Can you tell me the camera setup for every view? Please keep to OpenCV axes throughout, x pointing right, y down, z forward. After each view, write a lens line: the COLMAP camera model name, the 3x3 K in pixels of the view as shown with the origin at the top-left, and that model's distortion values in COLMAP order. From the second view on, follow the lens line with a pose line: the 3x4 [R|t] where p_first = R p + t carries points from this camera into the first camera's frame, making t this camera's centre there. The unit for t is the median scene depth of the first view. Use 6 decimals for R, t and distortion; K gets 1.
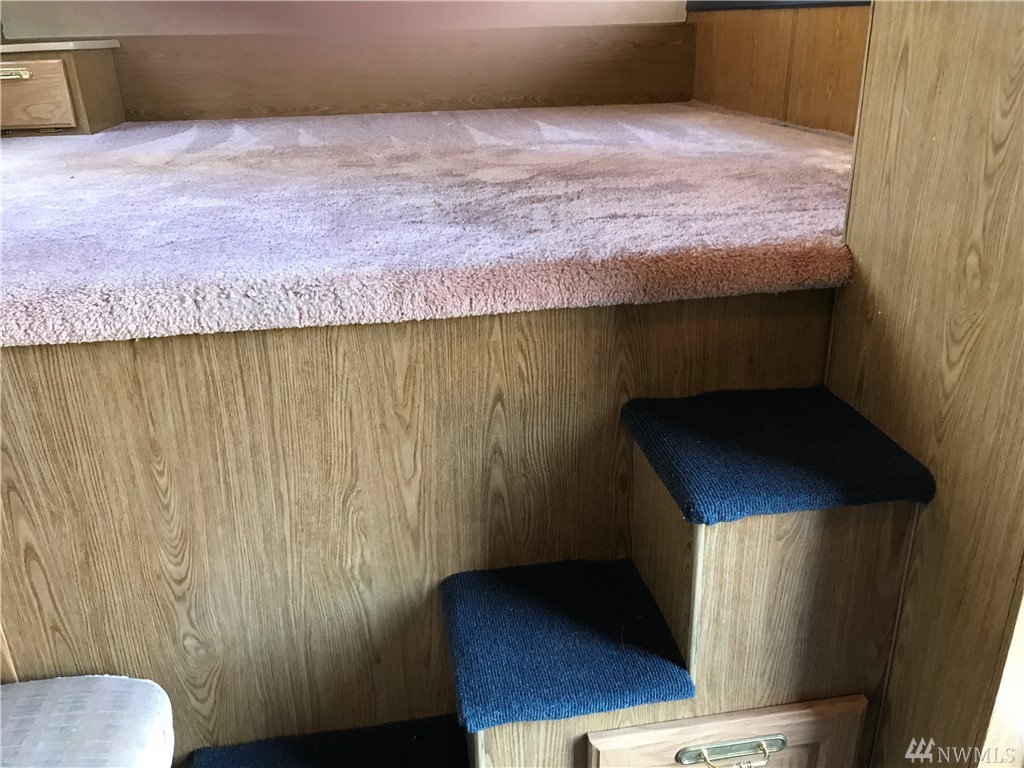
lens RADIAL K [[829.9, 0, 512.0], [0, 829.9, 384.0], [0, 0, 1]] dist [0.003127, -0.009051]
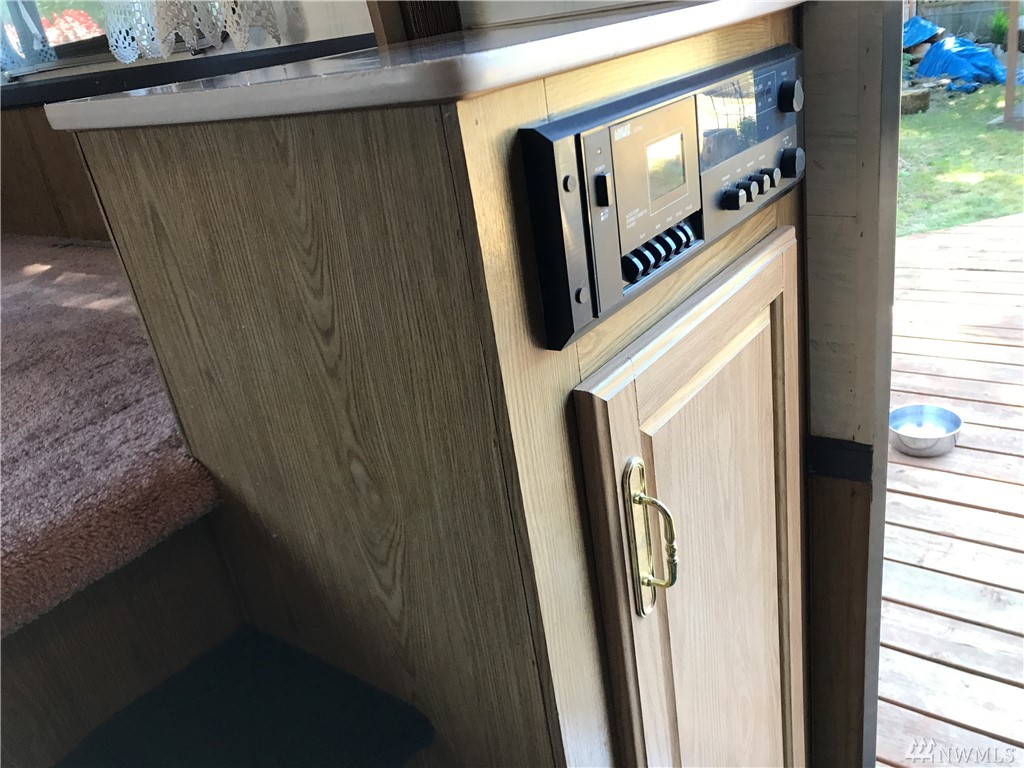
lens RADIAL K [[829.9, 0, 512.0], [0, 829.9, 384.0], [0, 0, 1]] dist [0.003127, -0.009051]
pose [[0.705189, -0.359884, 0.610895, 0.203965], [0.389230, 0.916664, 0.090706, -0.215189], [-0.592629, 0.173814, 0.786498, 0.286582]]
